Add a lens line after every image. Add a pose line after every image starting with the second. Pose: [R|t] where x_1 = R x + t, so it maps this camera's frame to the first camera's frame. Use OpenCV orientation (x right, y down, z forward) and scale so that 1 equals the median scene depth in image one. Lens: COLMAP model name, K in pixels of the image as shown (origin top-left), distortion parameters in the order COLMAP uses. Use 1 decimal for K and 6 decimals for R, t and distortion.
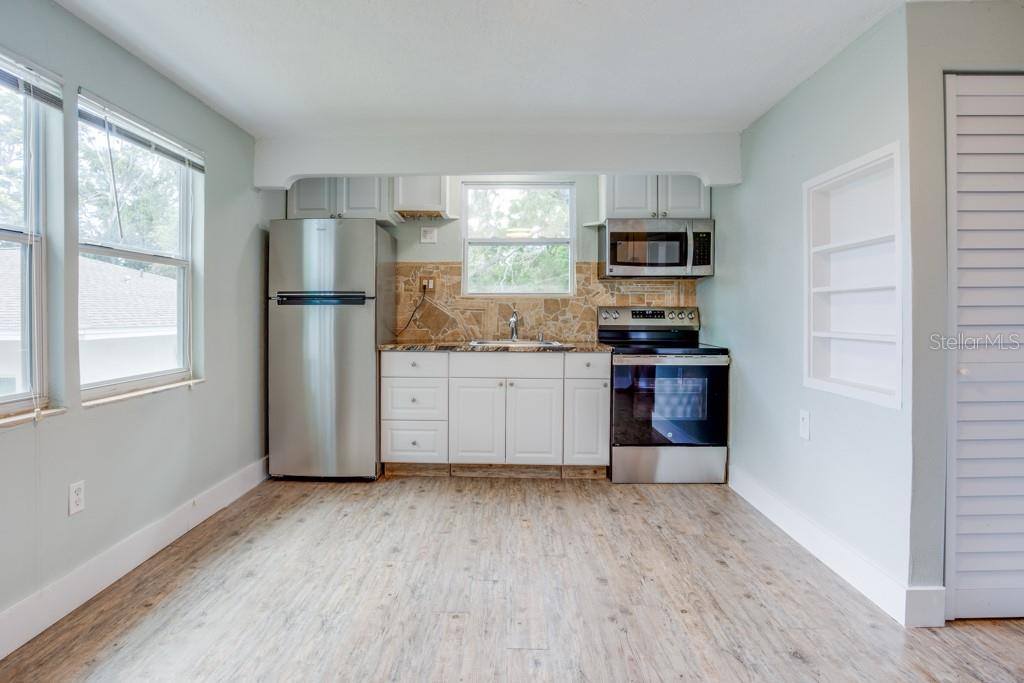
lens RADIAL K [[559.6, 0, 512.0], [0, 559.6, 341.5], [0, 0, 1]] dist [-0.058760, 0.022374]
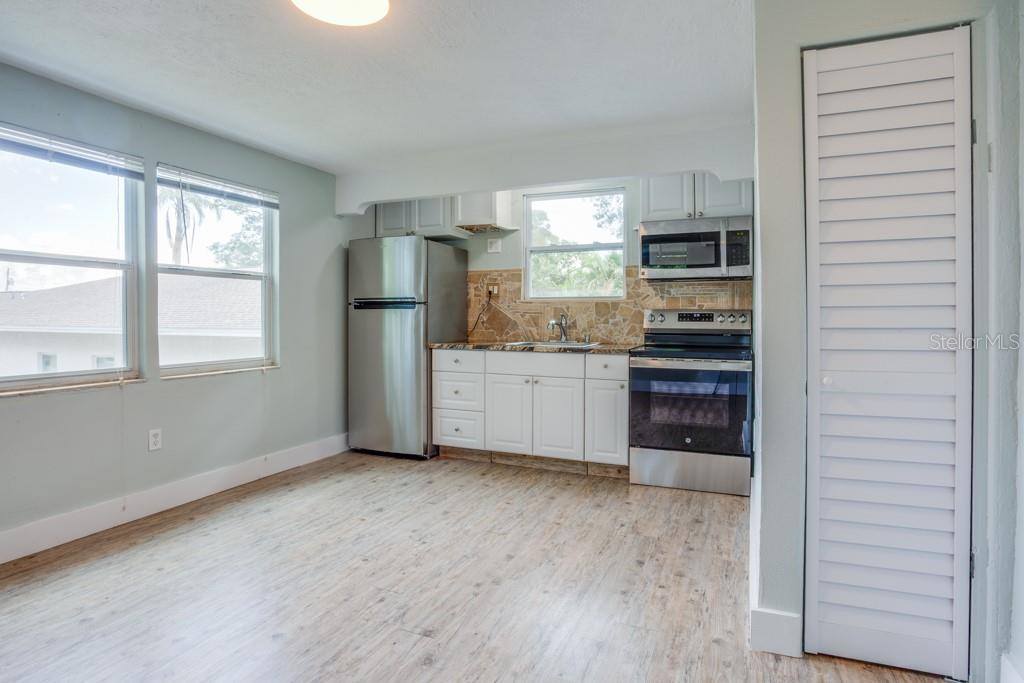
lens RADIAL K [[551.7, 0, 509.9], [0, 551.7, 351.8], [0, 0, 1]] dist [-0.061393, 0.026901]
pose [[0.930702, 0.023478, -0.365024, 0.330605], [-0.018649, 0.999686, 0.016751, 0.001539], [0.365303, -0.008783, 0.930847, -0.010075]]
